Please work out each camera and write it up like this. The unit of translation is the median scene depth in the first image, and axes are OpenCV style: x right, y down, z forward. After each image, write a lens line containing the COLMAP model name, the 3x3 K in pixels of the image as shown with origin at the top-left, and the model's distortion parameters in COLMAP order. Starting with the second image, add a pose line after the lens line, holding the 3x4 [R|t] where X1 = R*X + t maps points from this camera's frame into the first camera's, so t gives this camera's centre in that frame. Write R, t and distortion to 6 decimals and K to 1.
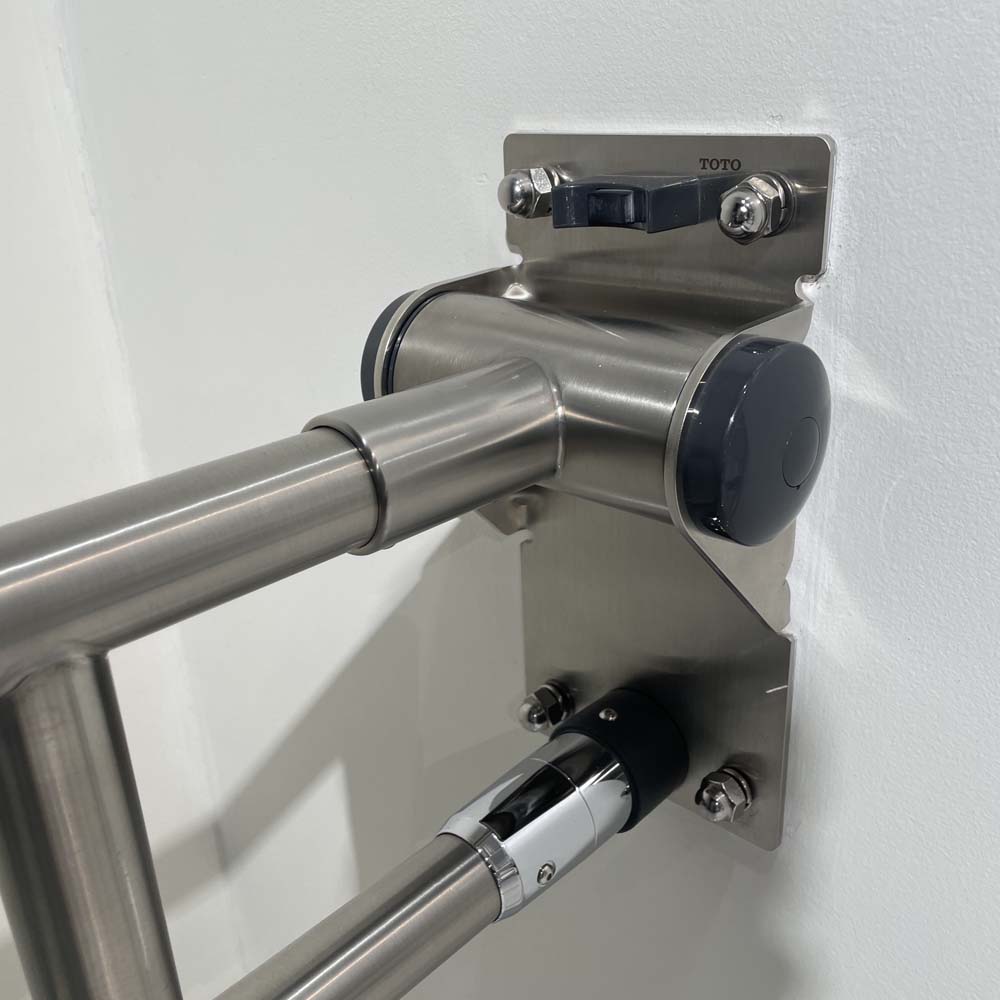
lens RADIAL K [[1017.5, 0, 474.9], [0, 1017.5, 503.4], [0, 0, 1]] dist [0.076228, -0.001888]
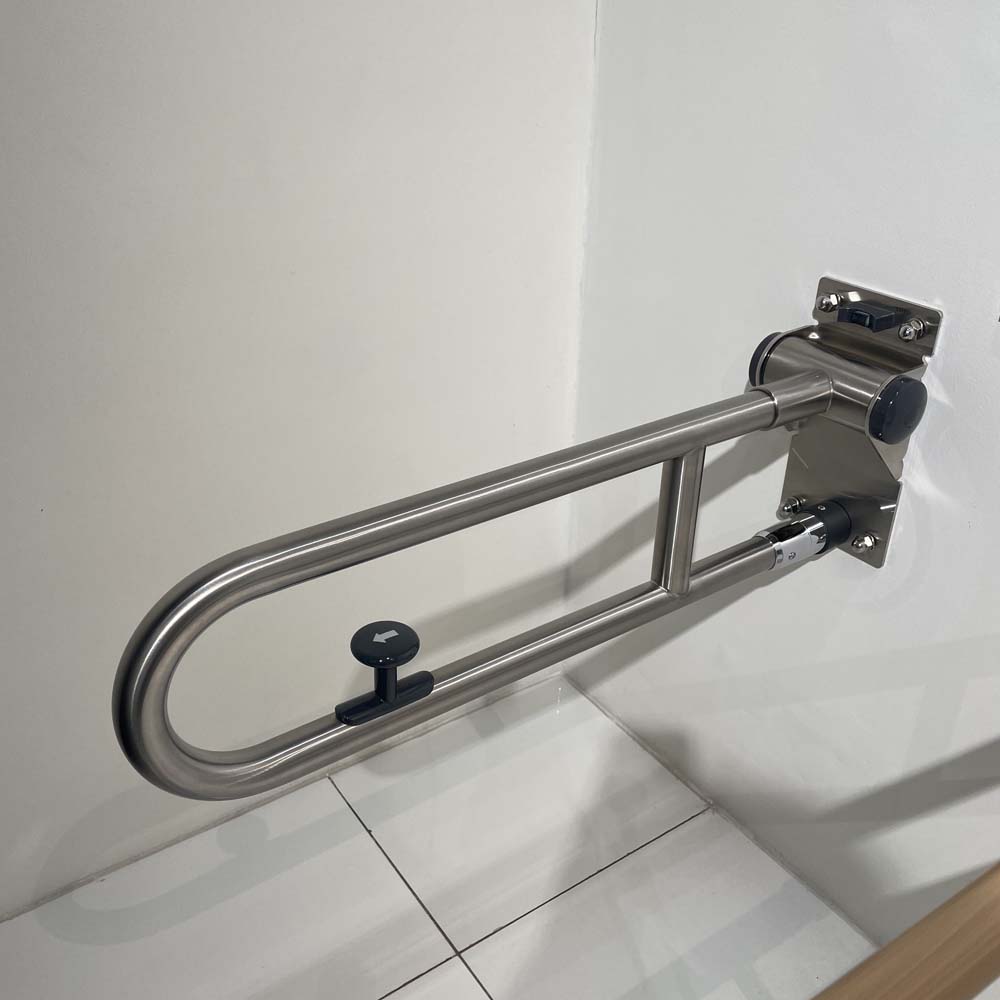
lens RADIAL K [[1005.8, 0, 500.0], [0, 1005.8, 500.0], [0, 0, 1]] dist [0.052708, -0.006698]
pose [[0.983501, 0.139115, -0.115643, -0.468887], [-0.126071, 0.985522, 0.113366, 0.008471], [0.129739, -0.096916, 0.986800, -2.003267]]
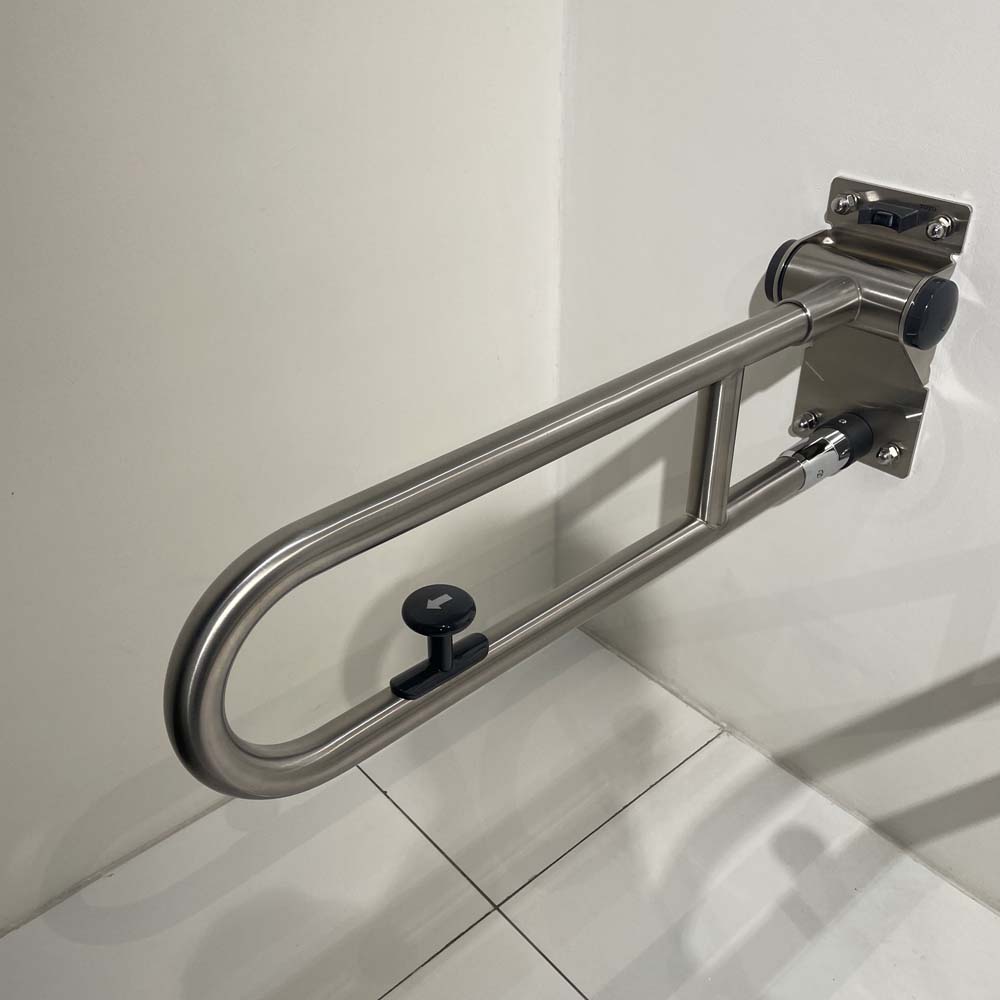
lens RADIAL K [[1009.6, 0, 503.7], [0, 1009.6, 493.4], [0, 0, 1]] dist [0.059239, -0.033711]
pose [[0.997743, 0.061025, -0.028032, -0.767851], [-0.055438, 0.984046, 0.169058, 0.017259], [0.037901, -0.167122, 0.985207, -1.850650]]
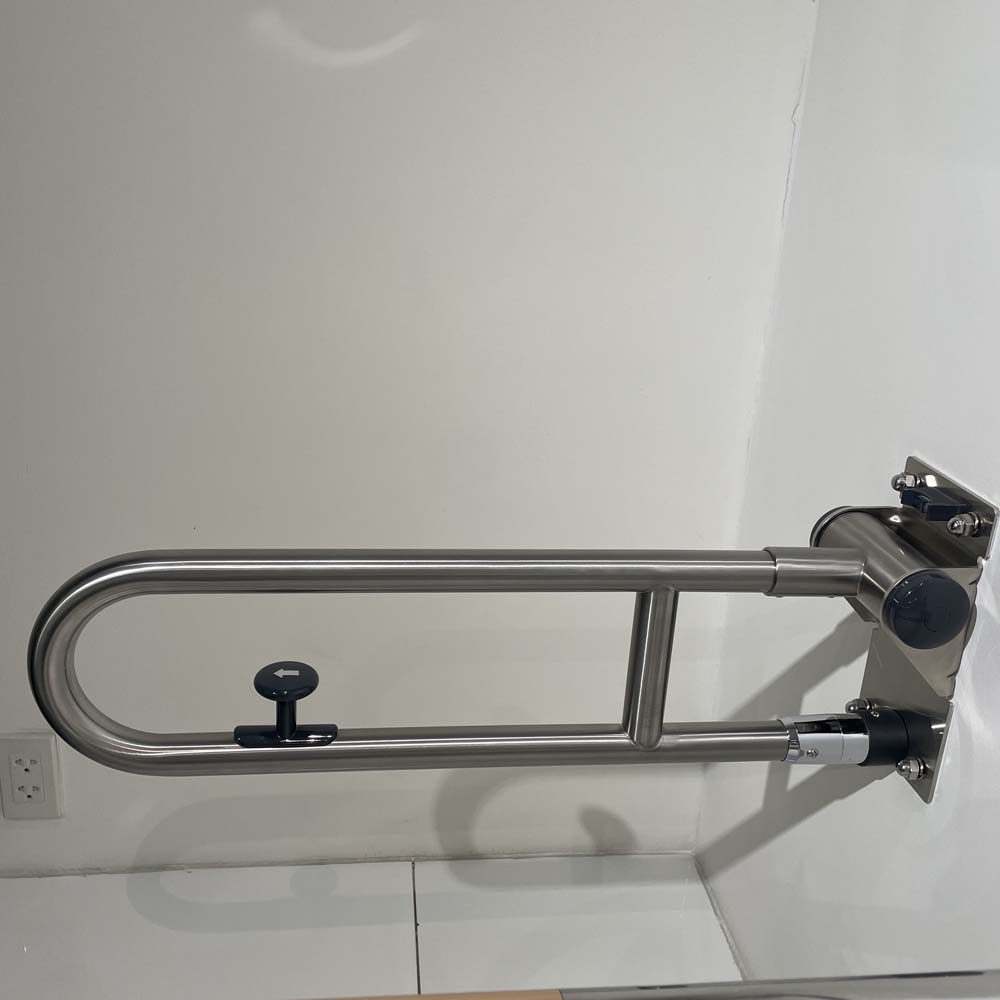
lens RADIAL K [[1005.8, 0, 500.0], [0, 1005.8, 500.0], [0, 0, 1]] dist [0.052708, -0.006698]
pose [[0.784682, 0.299591, -0.542697, 0.696782], [-0.322208, 0.945022, 0.055813, -0.112580], [0.529582, 0.131066, 0.838072, -1.679935]]
